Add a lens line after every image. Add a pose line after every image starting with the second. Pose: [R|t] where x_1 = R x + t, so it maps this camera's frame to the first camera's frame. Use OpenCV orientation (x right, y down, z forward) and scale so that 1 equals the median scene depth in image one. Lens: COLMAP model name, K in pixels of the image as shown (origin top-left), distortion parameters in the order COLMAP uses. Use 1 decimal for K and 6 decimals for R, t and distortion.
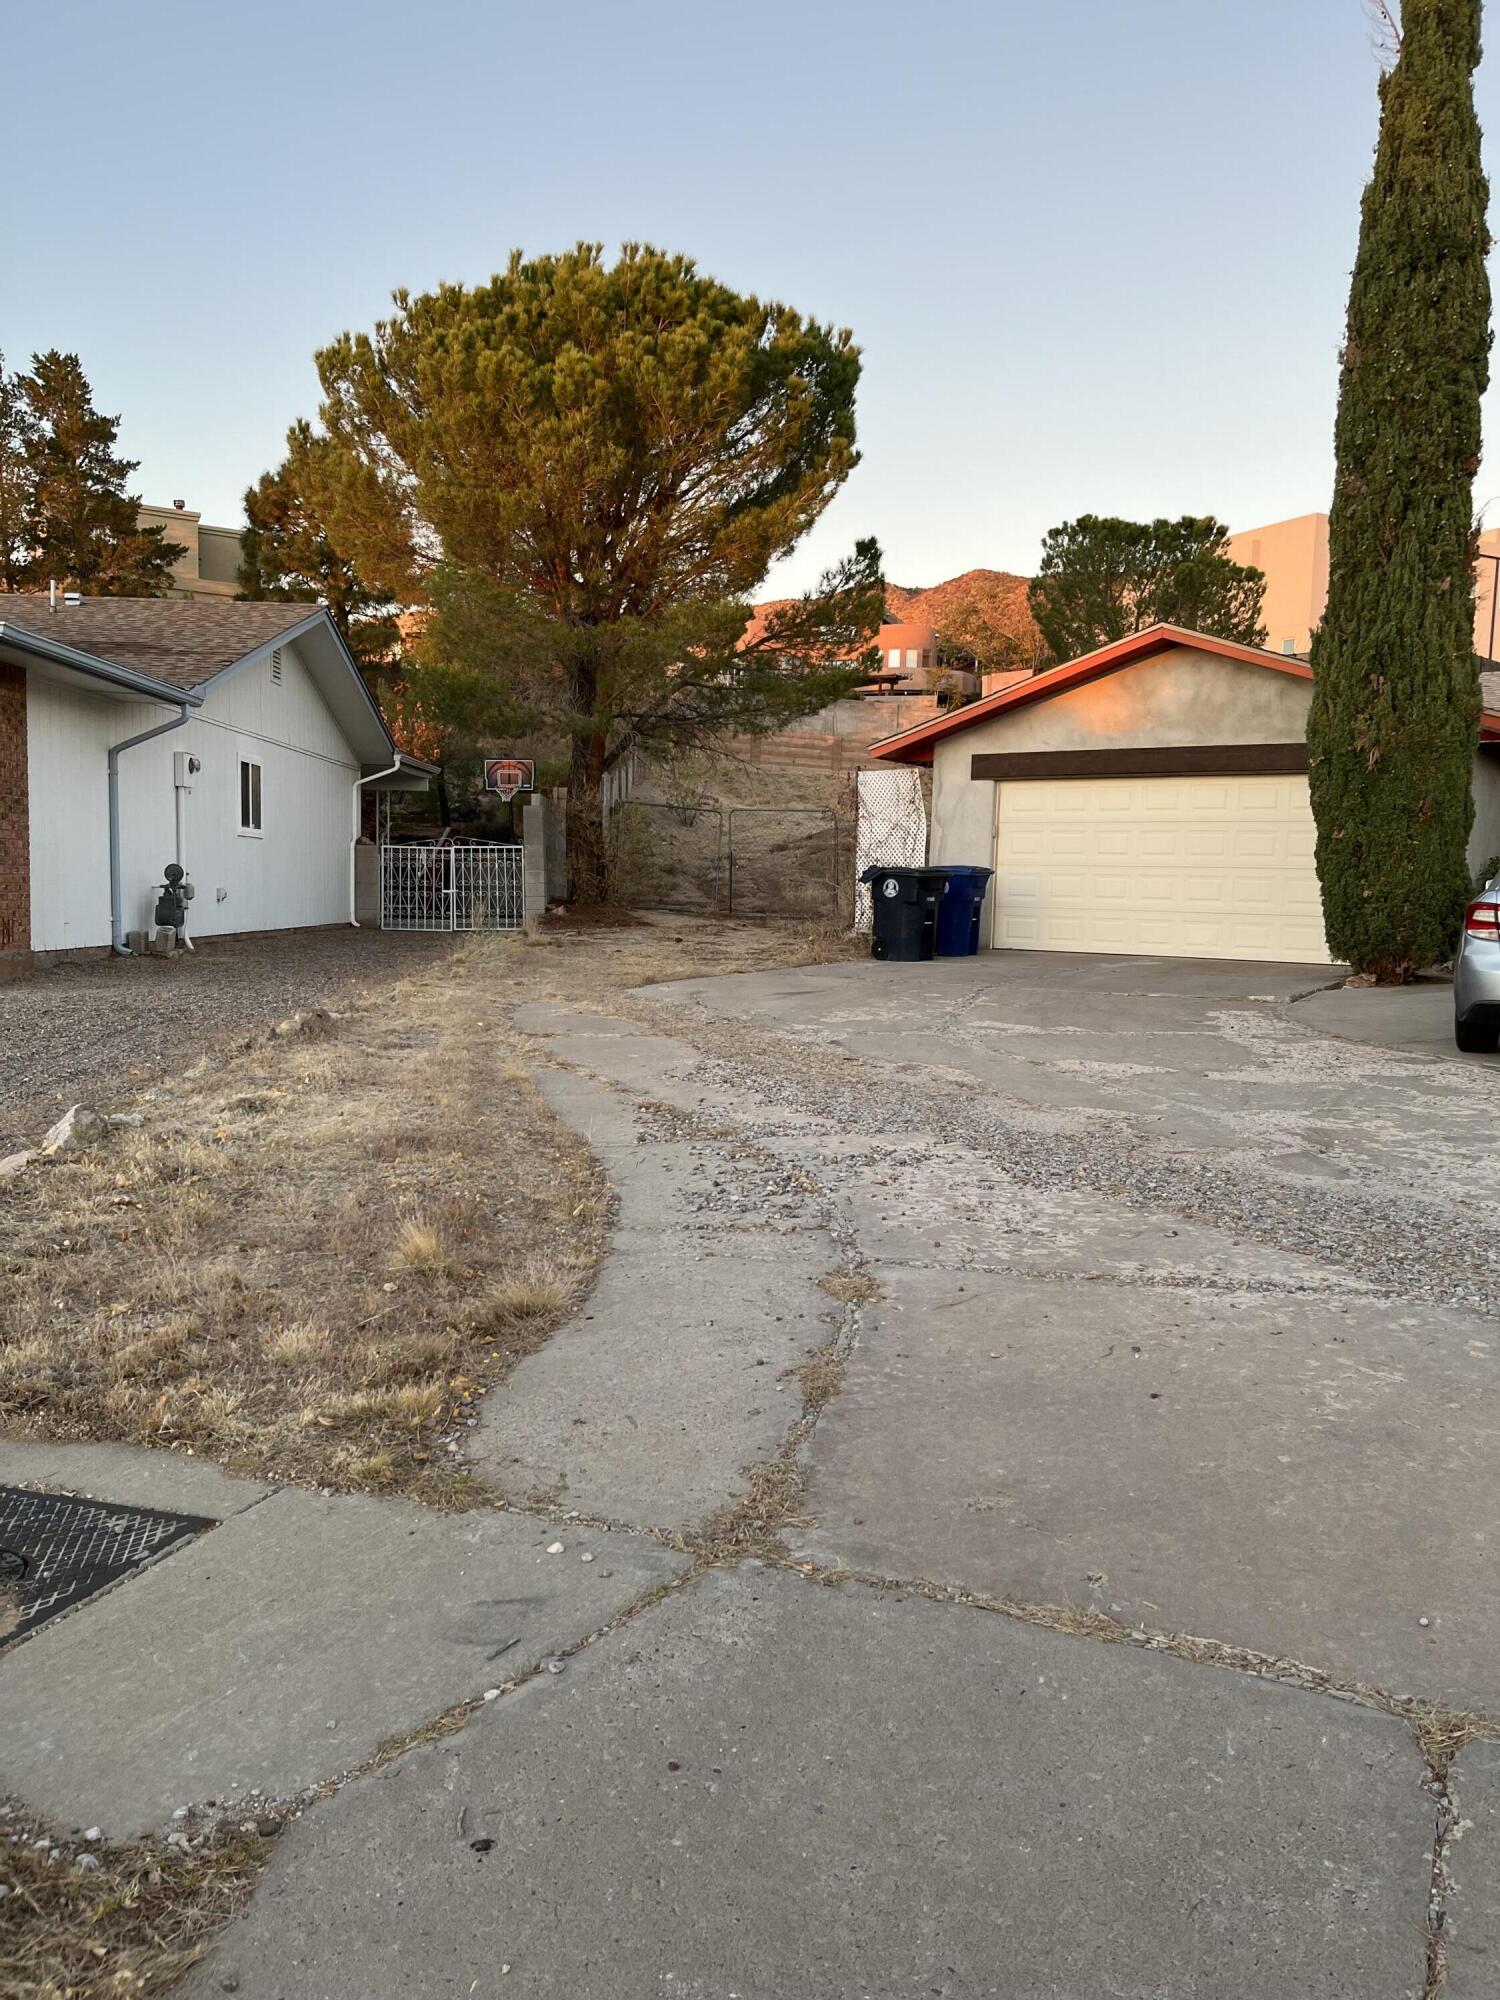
lens RADIAL K [[1521.9, 0, 736.1], [0, 1521.9, 1012.1], [0, 0, 1]] dist [0.014658, -0.010903]
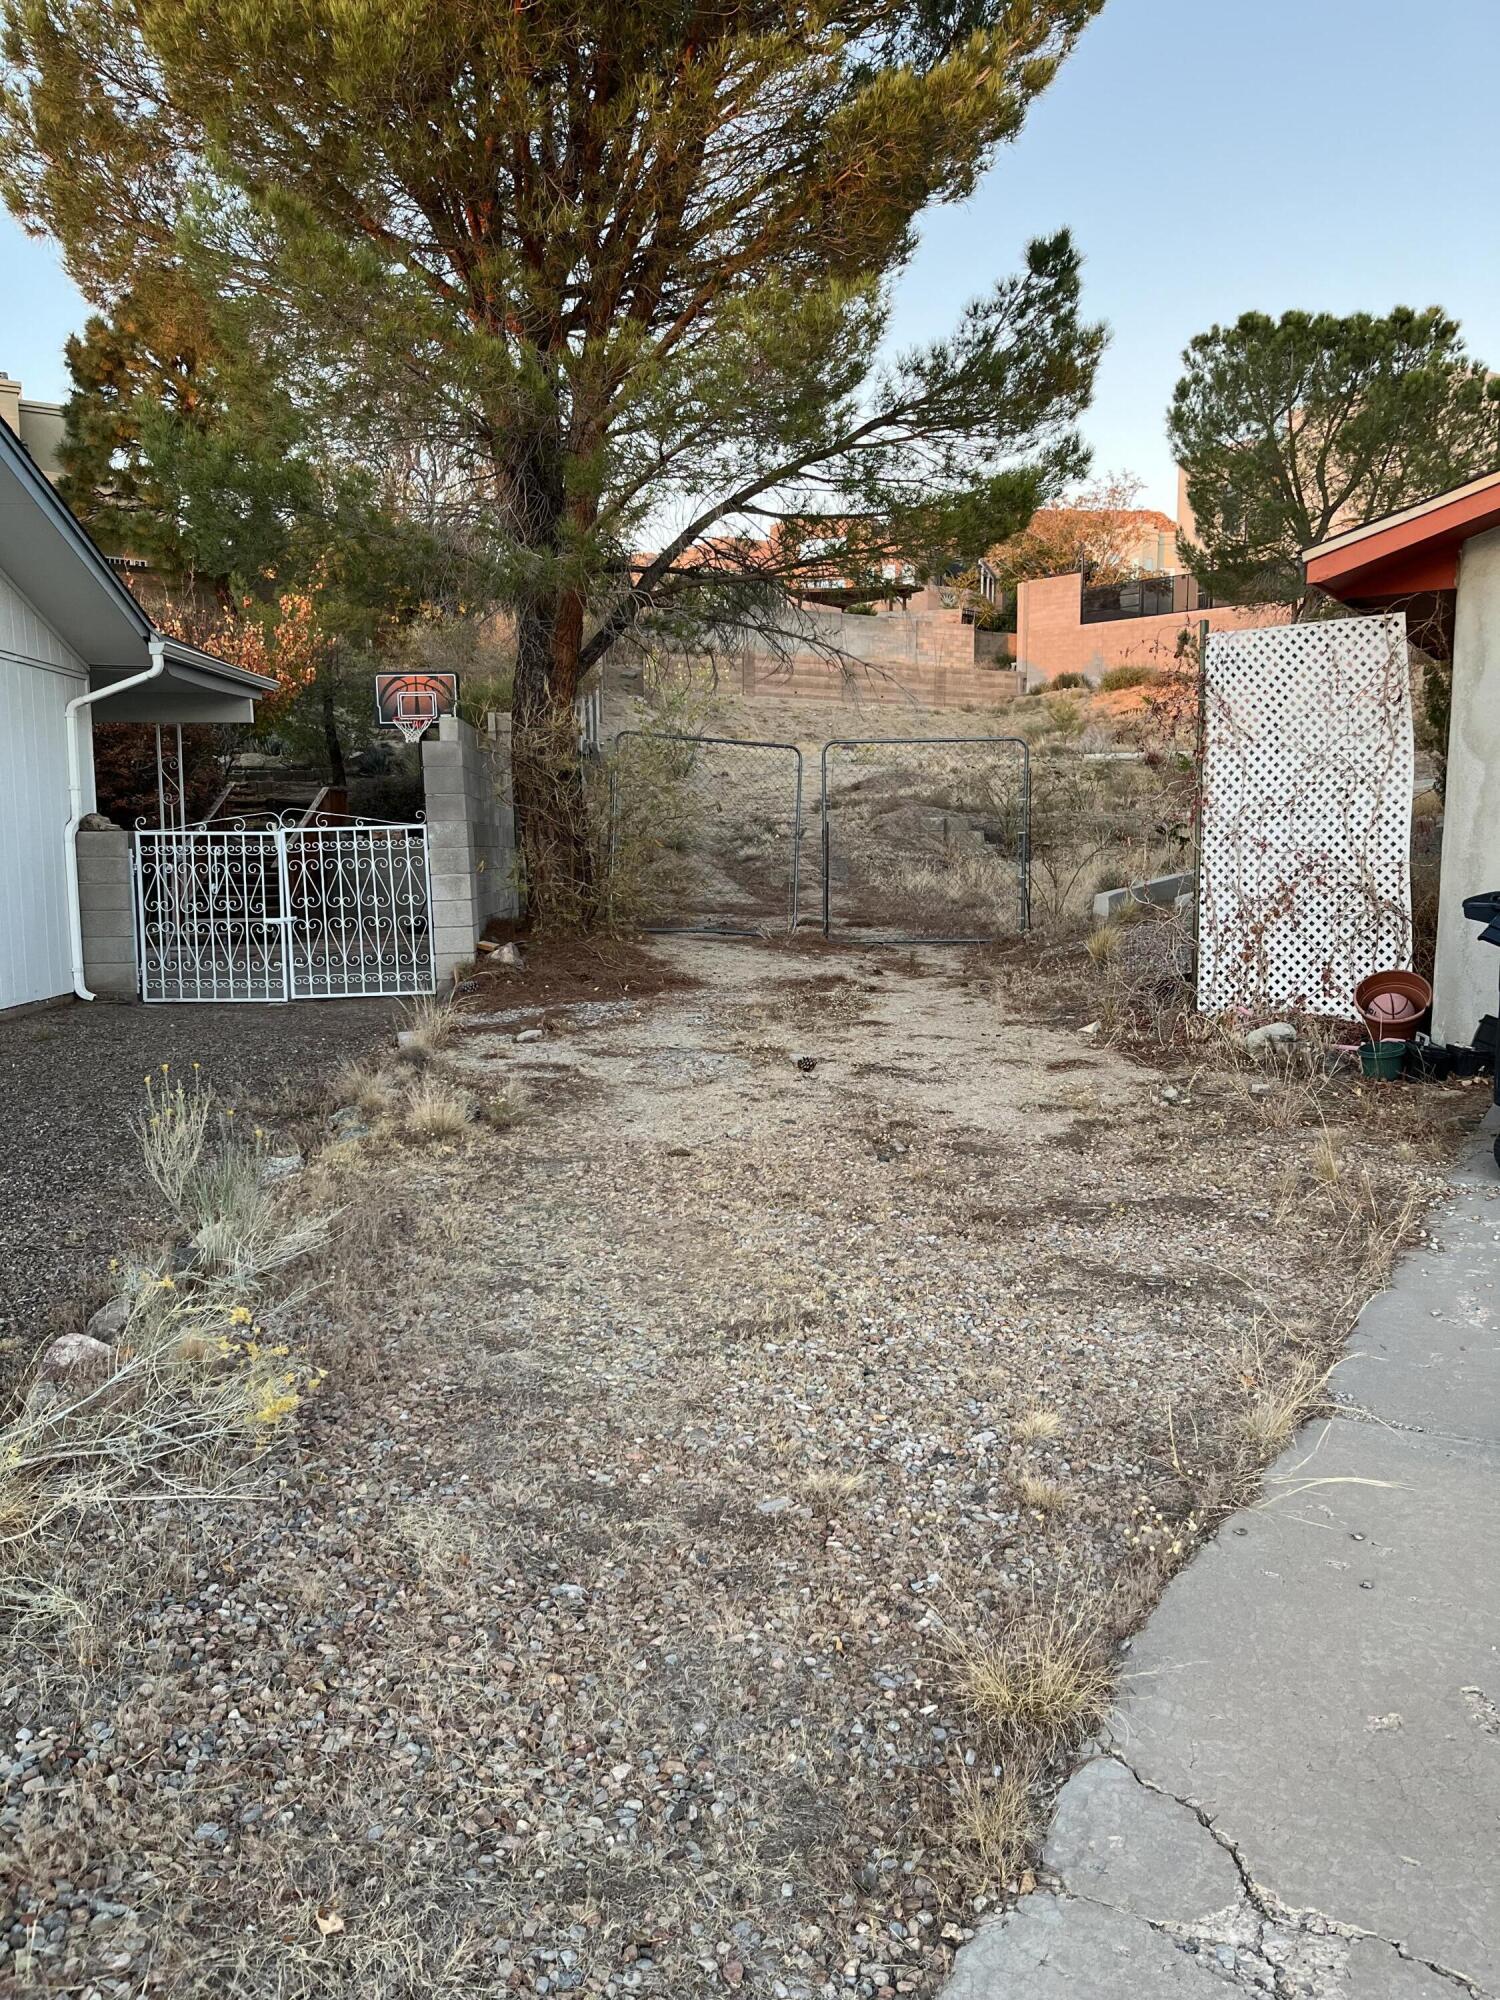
lens RADIAL K [[1521.9, 0, 751.9], [0, 1521.9, 997.0], [0, 0, 1]] dist [0.014658, -0.010903]
pose [[0.998772, -0.031361, 0.038347, -0.050684], [0.030444, 0.999242, 0.024279, -0.056971], [-0.039079, -0.023082, 0.998970, 0.461253]]
